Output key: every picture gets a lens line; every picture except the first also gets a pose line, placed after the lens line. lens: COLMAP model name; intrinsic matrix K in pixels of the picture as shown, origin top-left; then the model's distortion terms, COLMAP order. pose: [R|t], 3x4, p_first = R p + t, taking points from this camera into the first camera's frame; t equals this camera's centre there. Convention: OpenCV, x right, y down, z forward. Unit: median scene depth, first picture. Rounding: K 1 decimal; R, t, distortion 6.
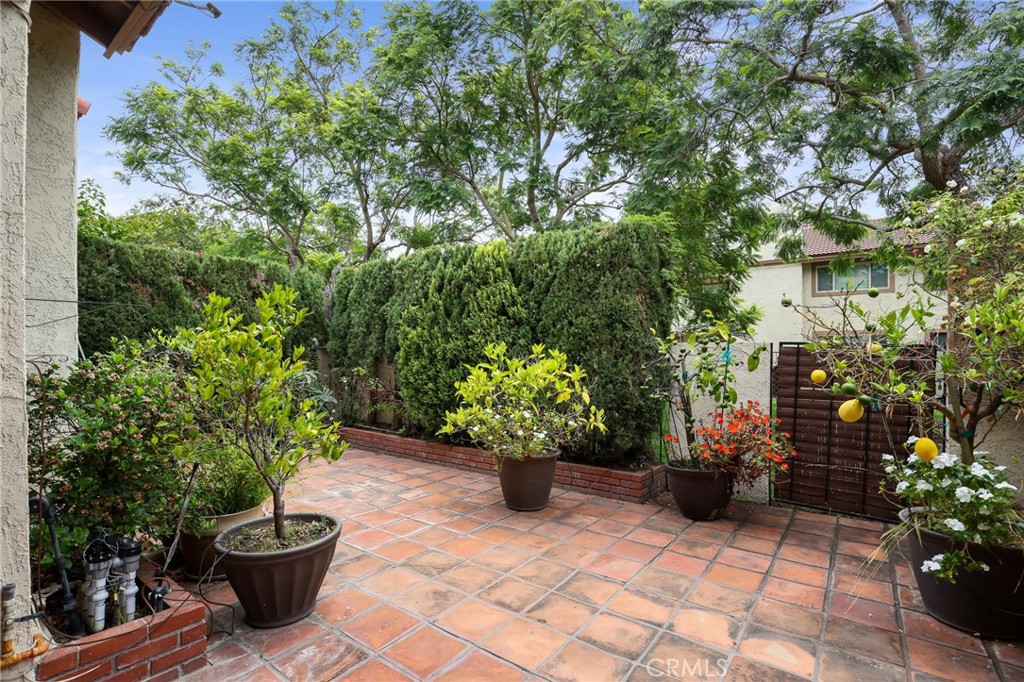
lens RADIAL K [[470.8, 0, 522.2], [0, 470.8, 338.5], [0, 0, 1]] dist [-0.028214, 0.001794]
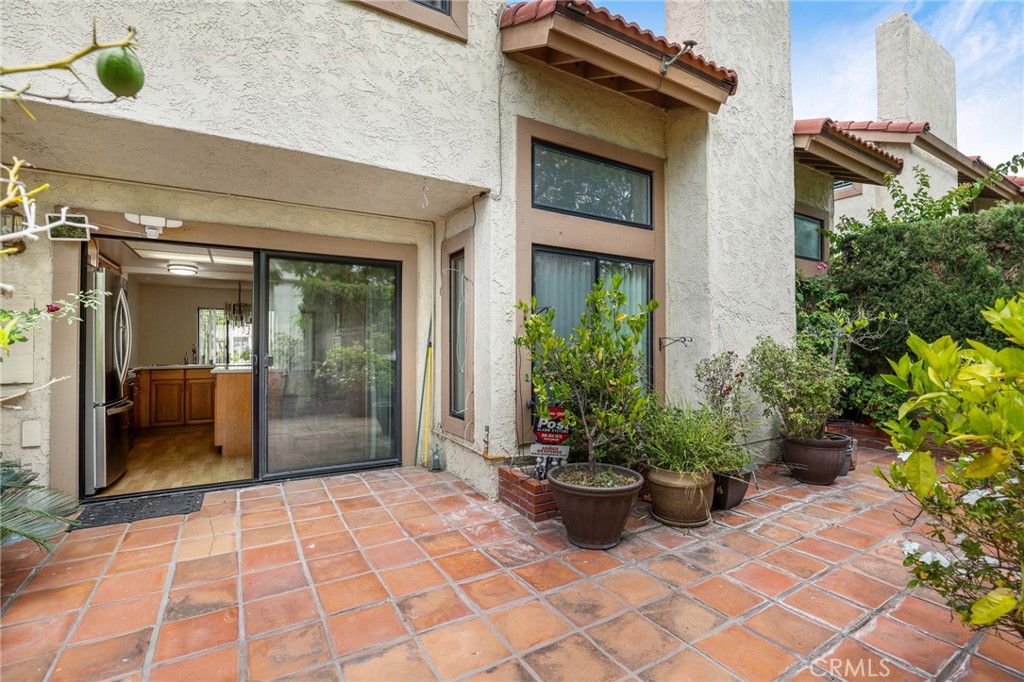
lens RADIAL K [[470.8, 0, 522.2], [0, 470.8, 338.5], [0, 0, 1]] dist [-0.028214, 0.001794]
pose [[-0.379025, -0.008545, -0.925347, 0.642189], [0.021995, 0.999592, -0.018239, 0.062449], [0.925125, -0.027266, -0.378682, 1.173617]]
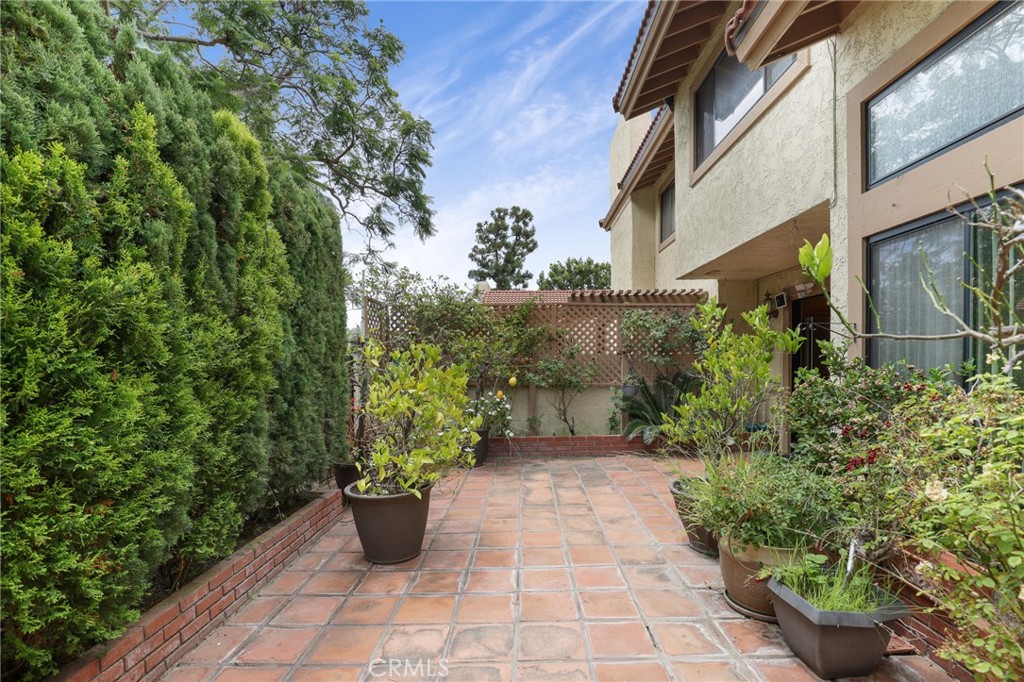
lens RADIAL K [[483.9, 0, 517.0], [0, 483.9, 366.1], [0, 0, 1]] dist [-0.026486, 0.000212]
pose [[-0.571063, -0.000737, 0.820906, -1.192438], [-0.011954, 0.999901, -0.007417, 0.075040], [-0.820819, -0.014049, -0.571015, 2.026277]]
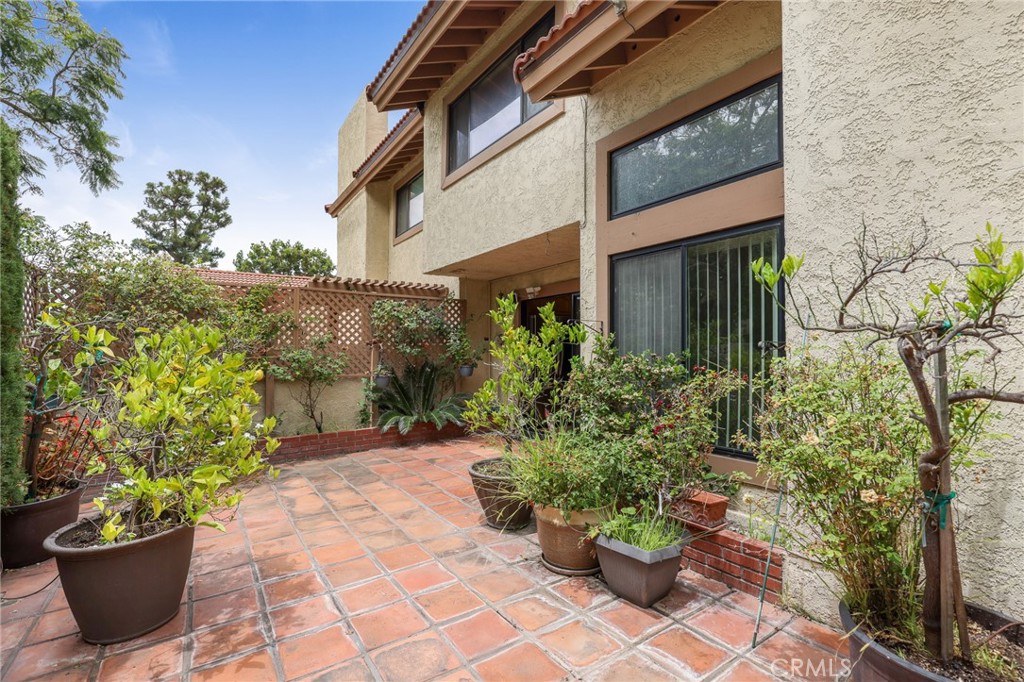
lens RADIAL K [[470.8, 0, 522.2], [0, 470.8, 338.5], [0, 0, 1]] dist [-0.028214, 0.001794]
pose [[-0.942730, 0.017603, 0.333093, -0.949516], [0.000487, 0.998678, -0.051399, 0.081100], [-0.333558, -0.048293, -0.941492, 2.146344]]
